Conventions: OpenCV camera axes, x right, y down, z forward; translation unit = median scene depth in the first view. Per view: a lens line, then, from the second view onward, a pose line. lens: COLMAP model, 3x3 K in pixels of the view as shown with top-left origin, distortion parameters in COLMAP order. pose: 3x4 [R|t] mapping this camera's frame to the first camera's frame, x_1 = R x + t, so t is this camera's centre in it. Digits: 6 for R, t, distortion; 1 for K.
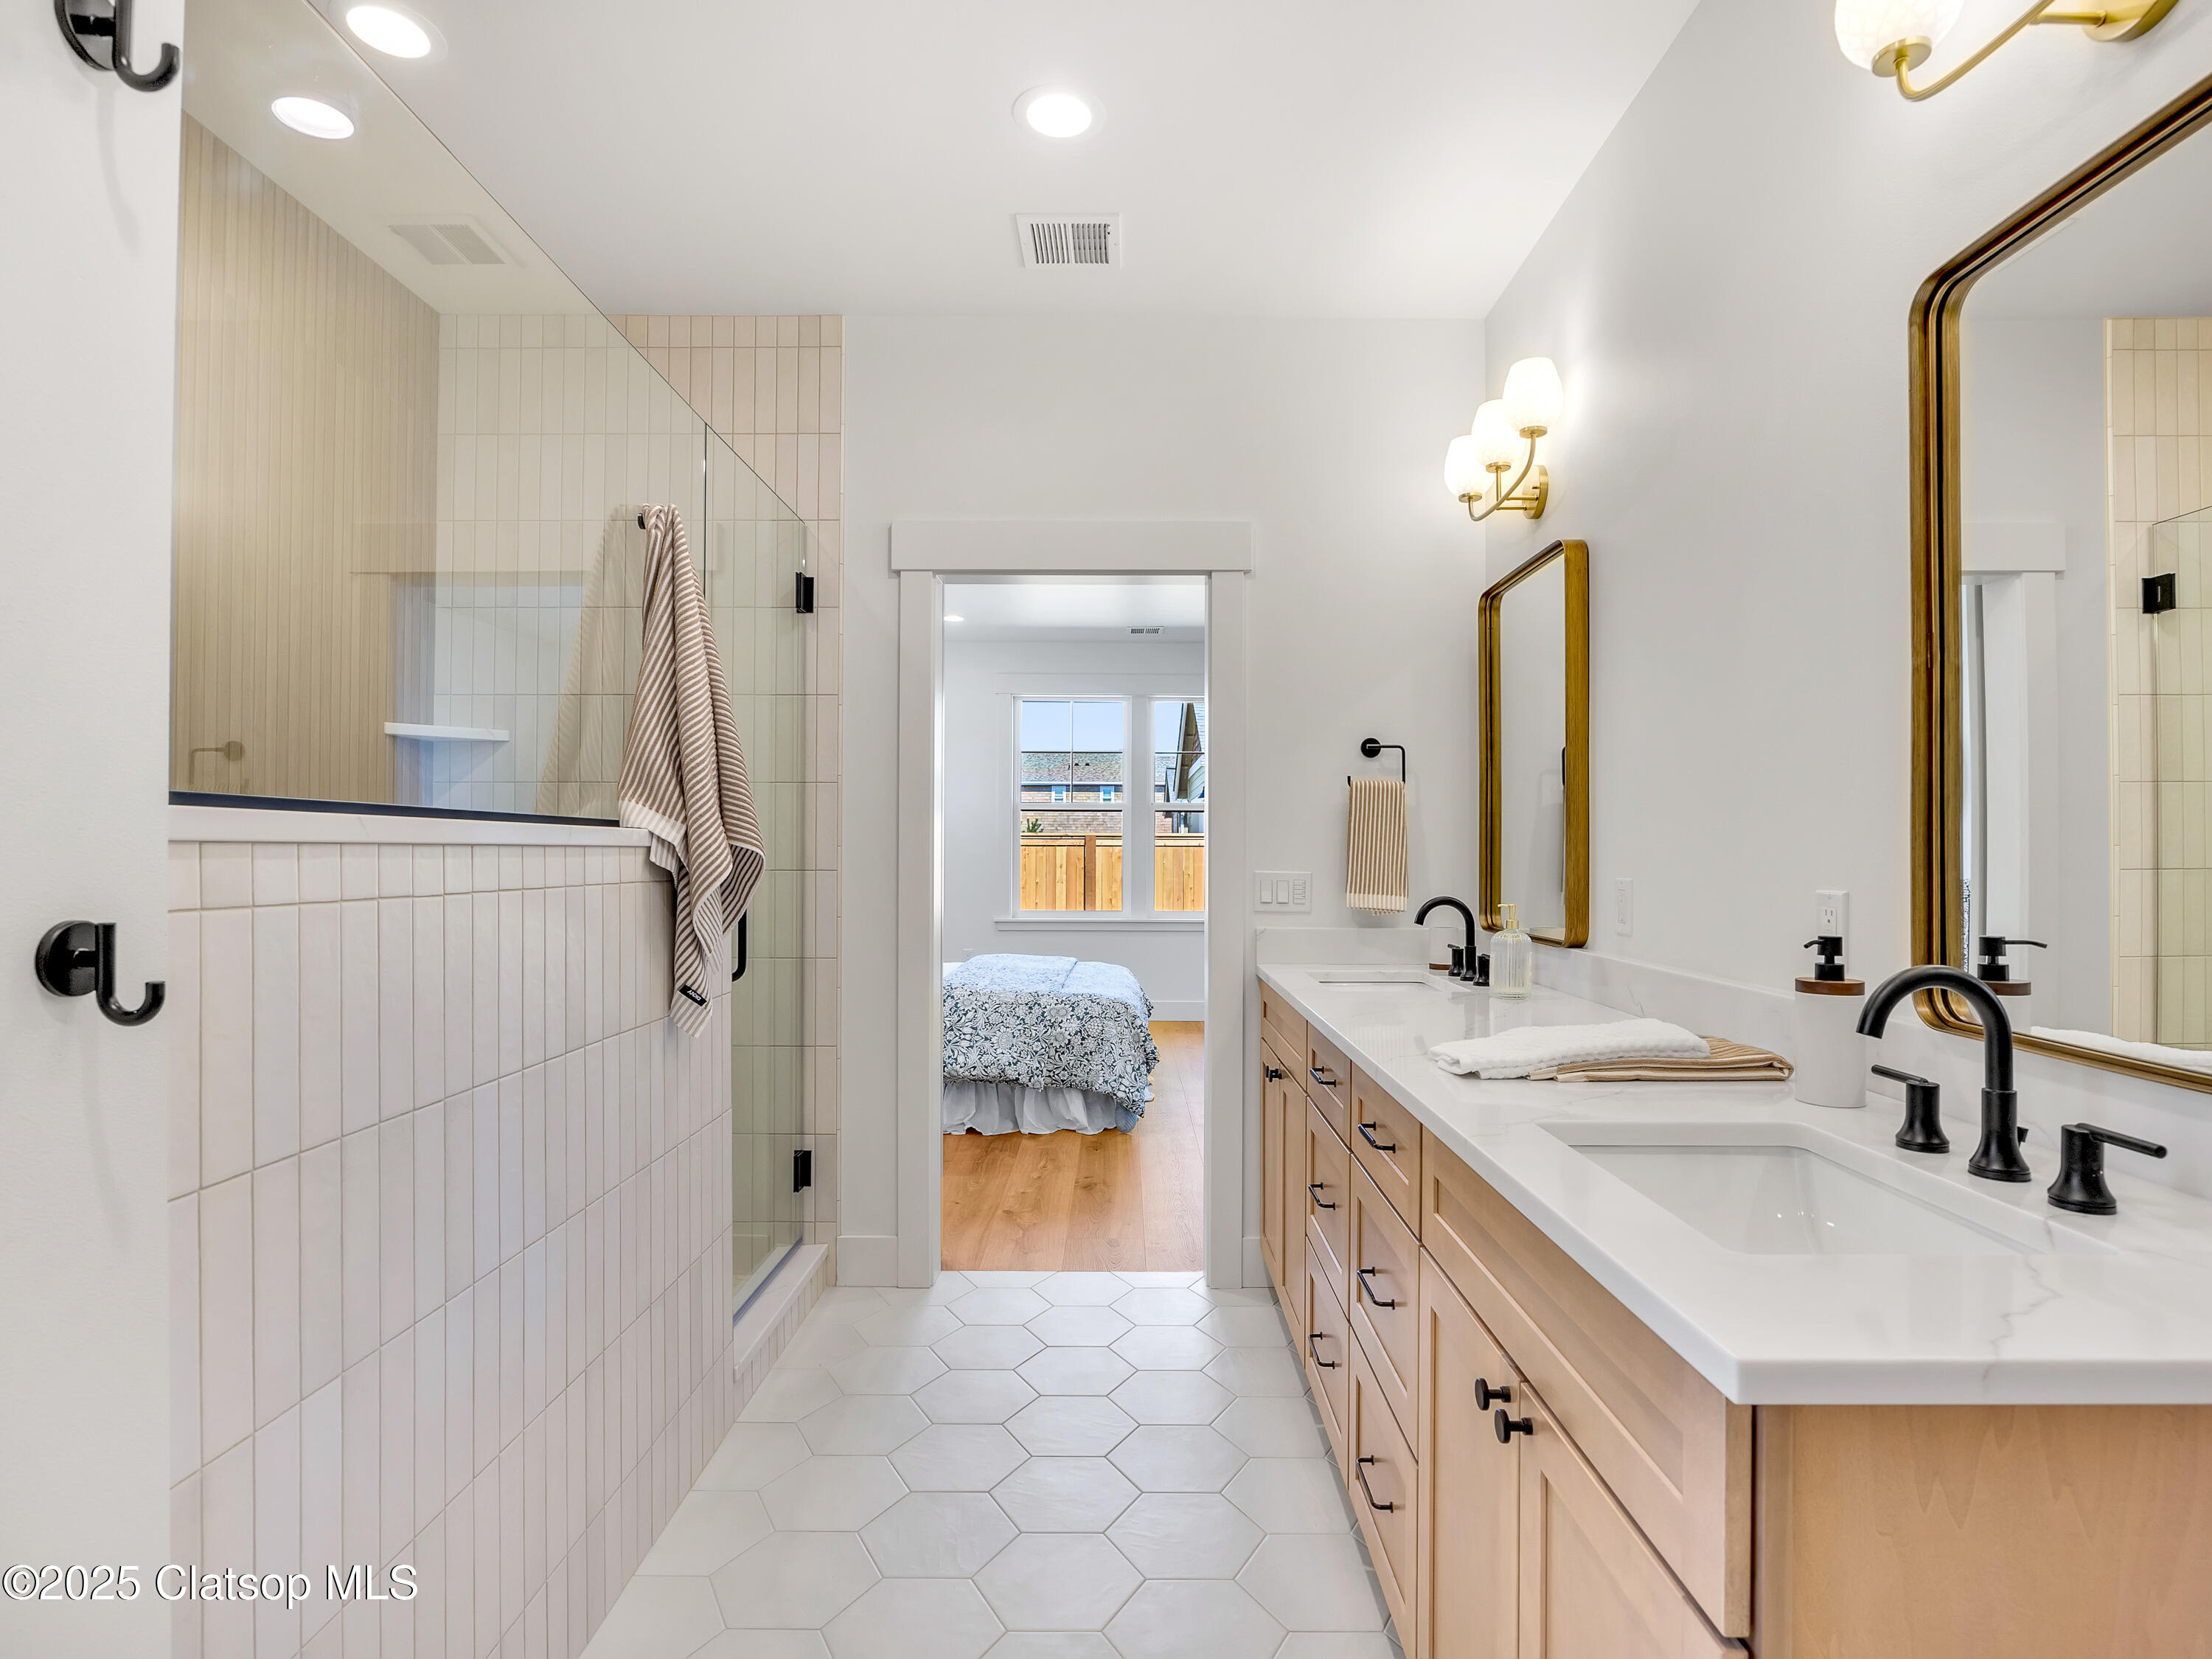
lens RADIAL K [[1210.1, 0, 1055.6], [0, 1210.1, 841.7], [0, 0, 1]] dist [-0.017386, 0.003110]
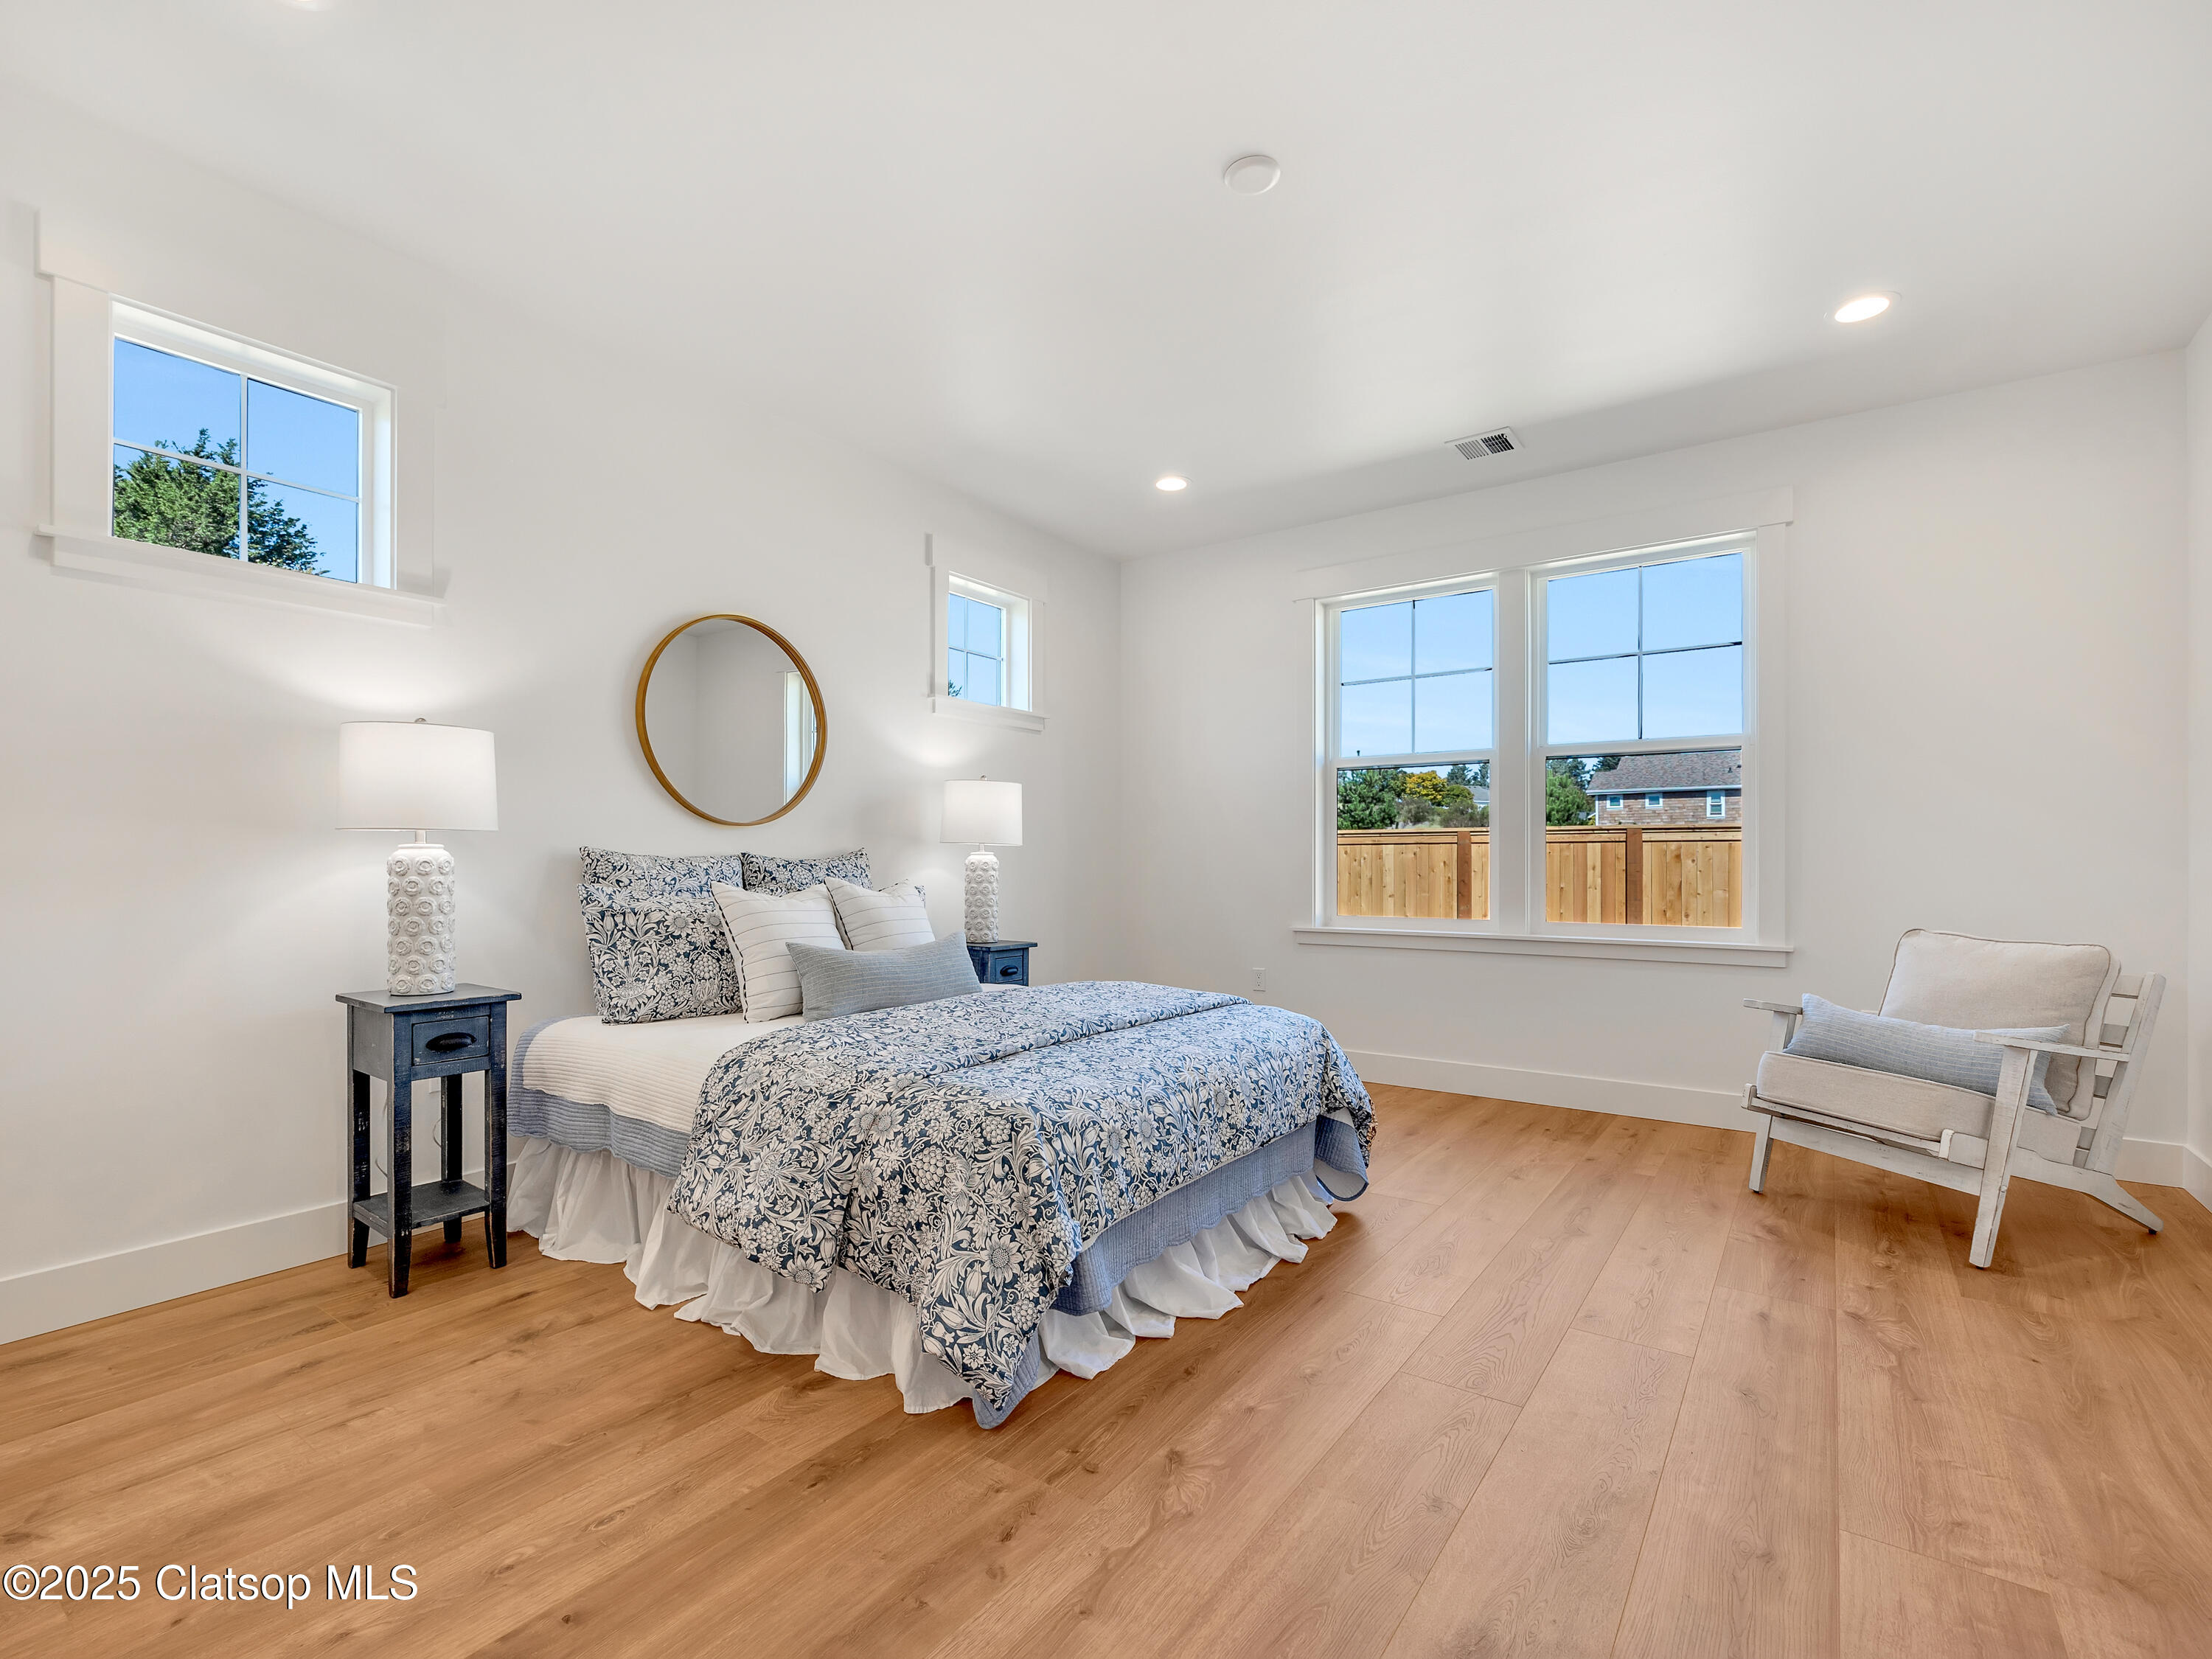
lens RADIAL K [[1020.1, 0, 1090.8], [0, 1020.1, 843.9], [0, 0, 1]] dist [0.000687, 0.000038]
pose [[0.831360, -0.012110, -0.555602, 0.473136], [0.003726, 0.999862, -0.016217, 0.065890], [0.555721, 0.011412, 0.831290, 1.168438]]
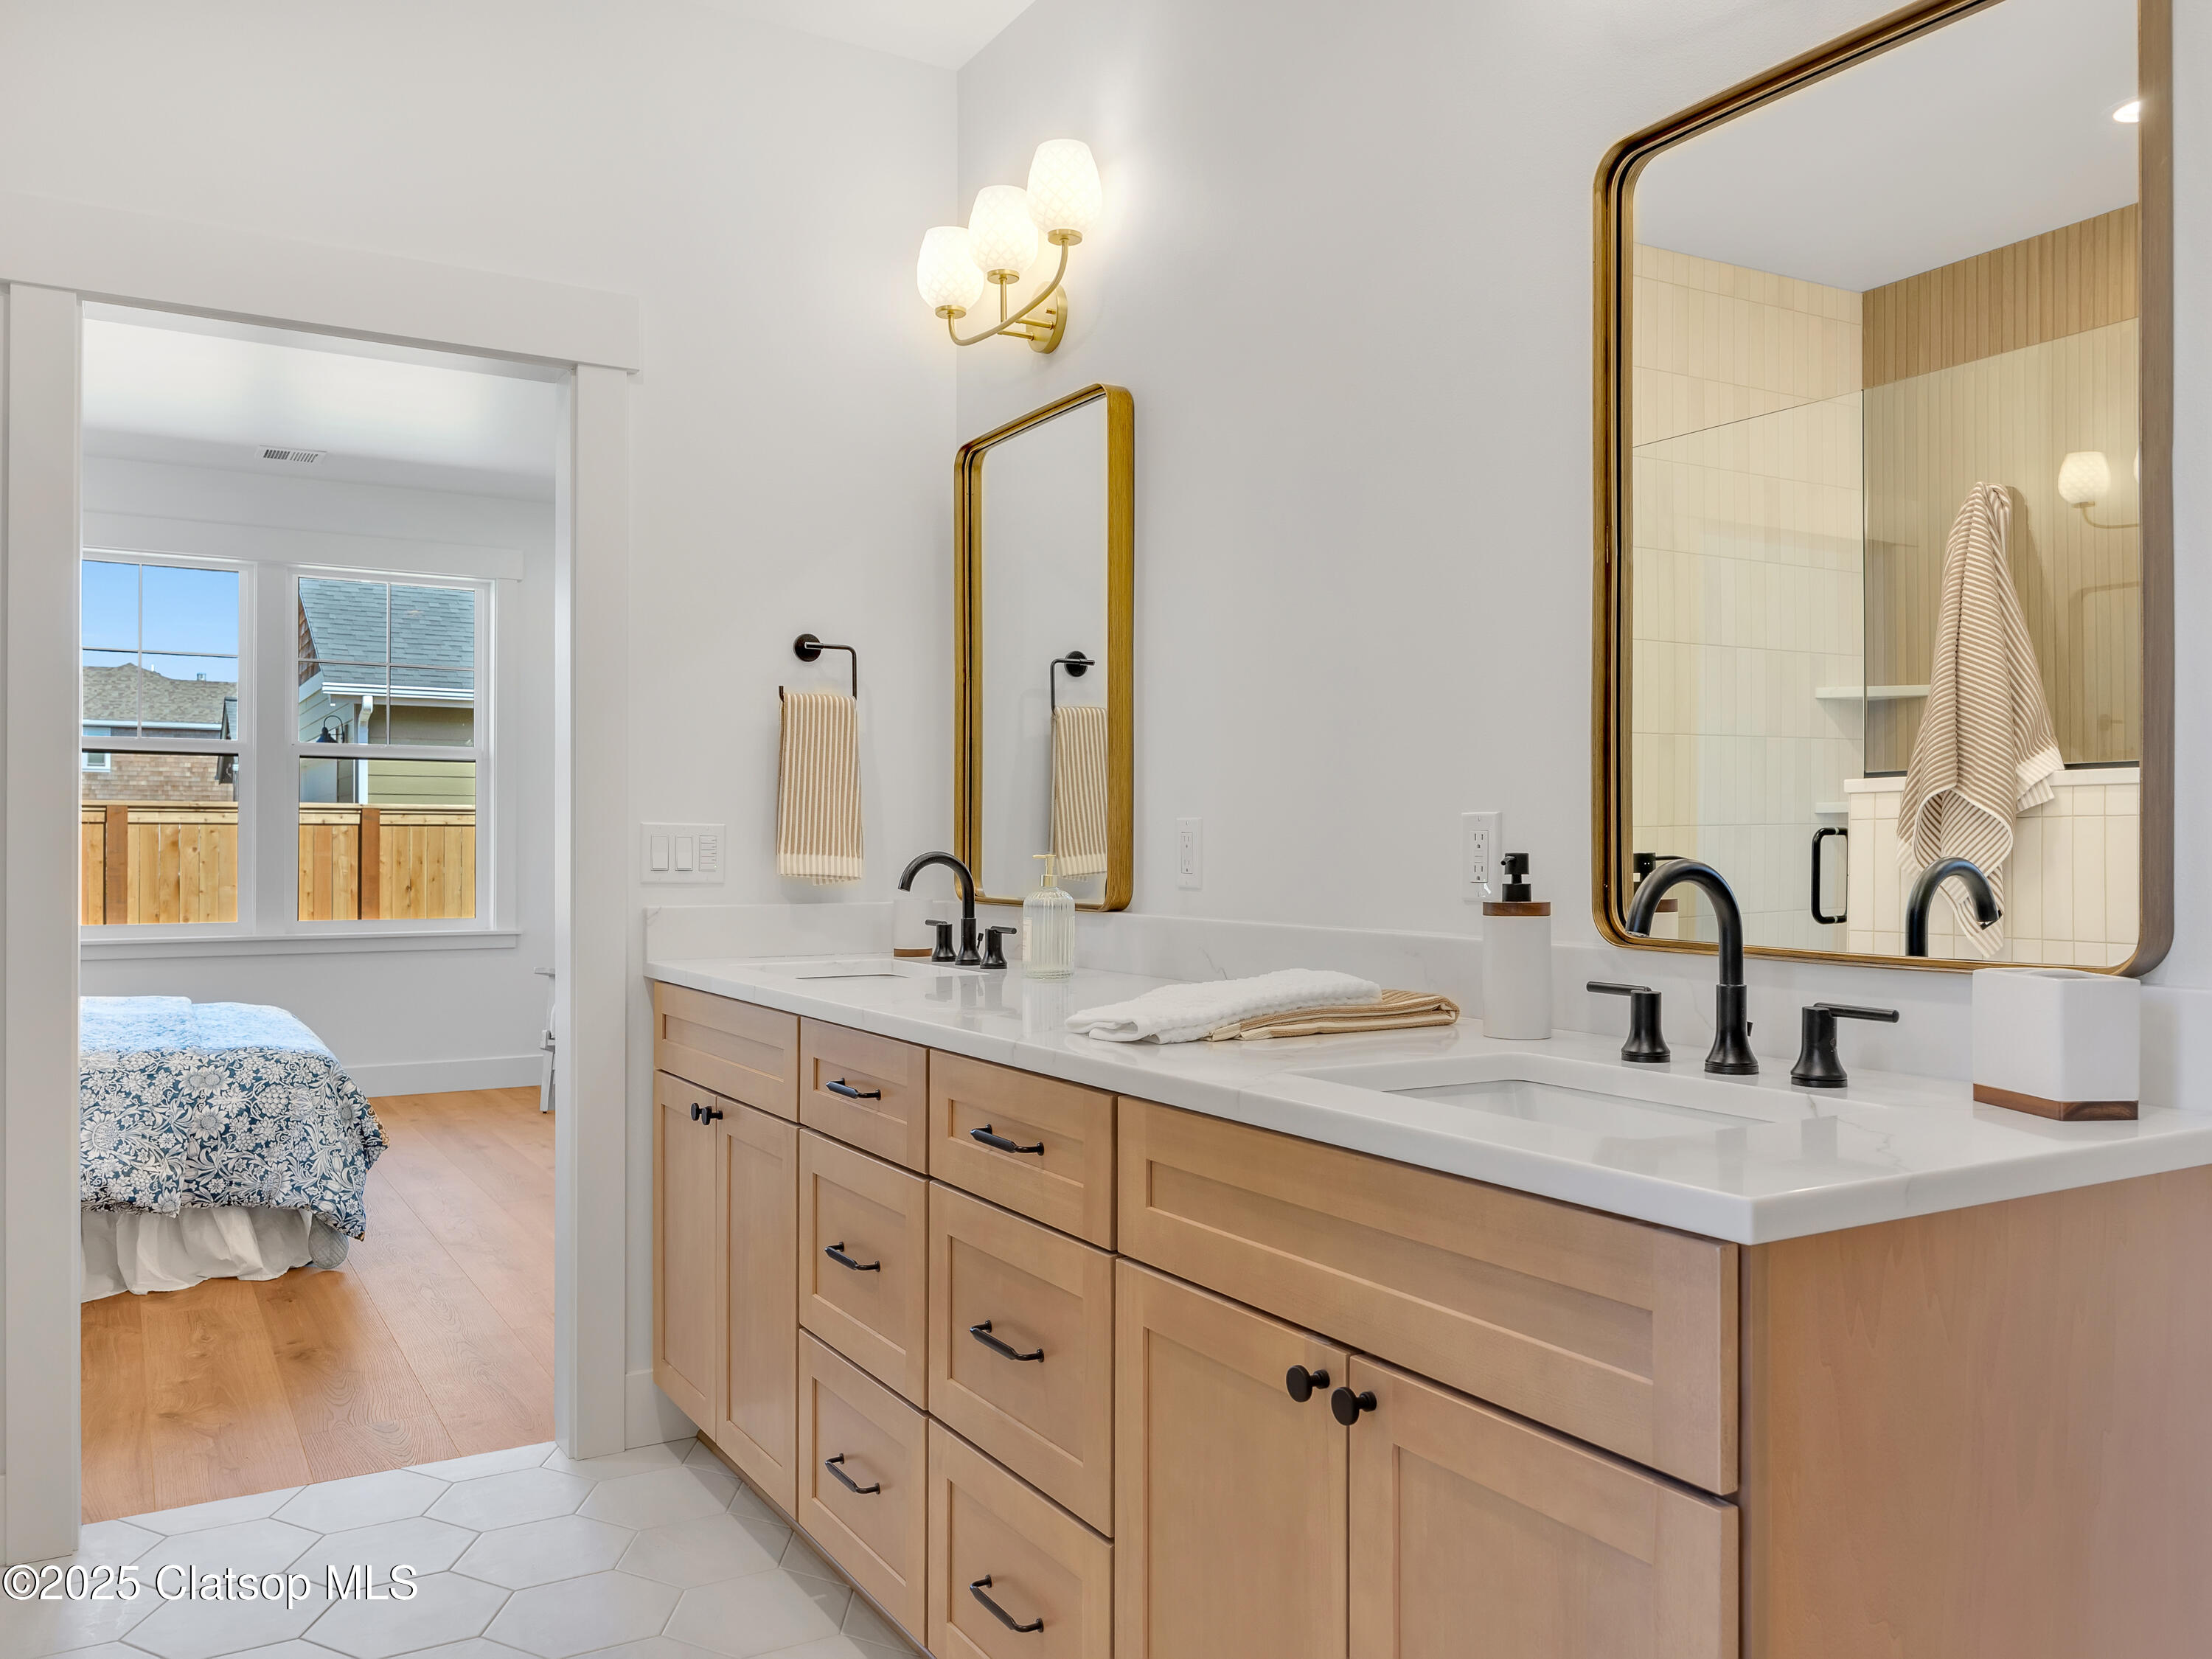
lens RADIAL K [[1819.4, 0, 1163.4], [0, 1819.4, 843.0], [0, 0, 1]] dist [-0.002575, 0.008791]
pose [[0.832888, -0.001168, 0.553440, -0.161665], [-0.002356, 0.999981, 0.005657, 0.031074], [-0.553436, -0.006015, 0.832870, 0.004395]]
